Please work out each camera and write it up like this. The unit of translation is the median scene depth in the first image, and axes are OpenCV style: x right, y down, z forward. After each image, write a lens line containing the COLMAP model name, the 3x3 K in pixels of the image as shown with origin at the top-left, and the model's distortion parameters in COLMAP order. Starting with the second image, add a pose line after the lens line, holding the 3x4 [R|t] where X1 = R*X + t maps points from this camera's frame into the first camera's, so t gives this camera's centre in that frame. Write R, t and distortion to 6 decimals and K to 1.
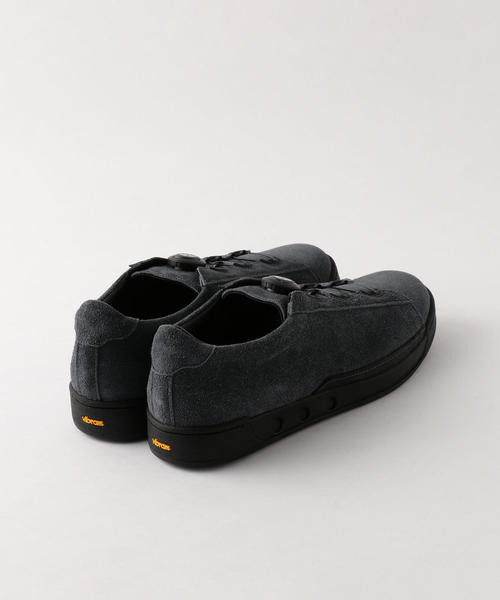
lens RADIAL K [[1426.8, 0, 254.7], [0, 1426.8, 302.9], [0, 0, 1]] dist [0.361189, 0.000000]
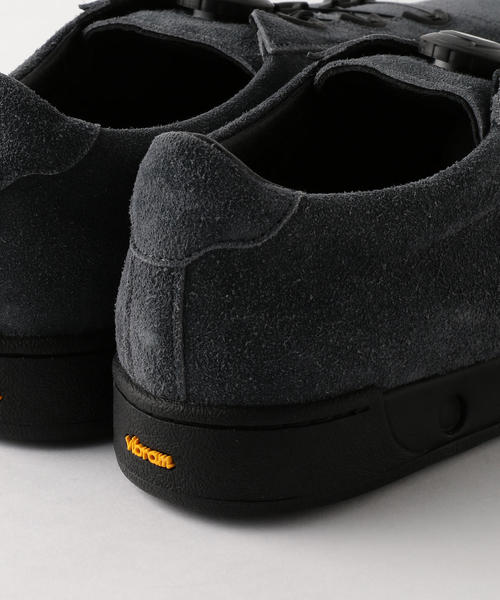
lens RADIAL K [[1681.2, 0, 245.6], [0, 1681.2, 296.8], [0, 0, 1]] dist [0.425301, 0.000000]
pose [[0.999382, 0.034995, 0.003371, -0.042325], [-0.034909, 0.999129, -0.022863, 0.066887], [-0.004168, 0.022731, 0.999733, 0.551801]]
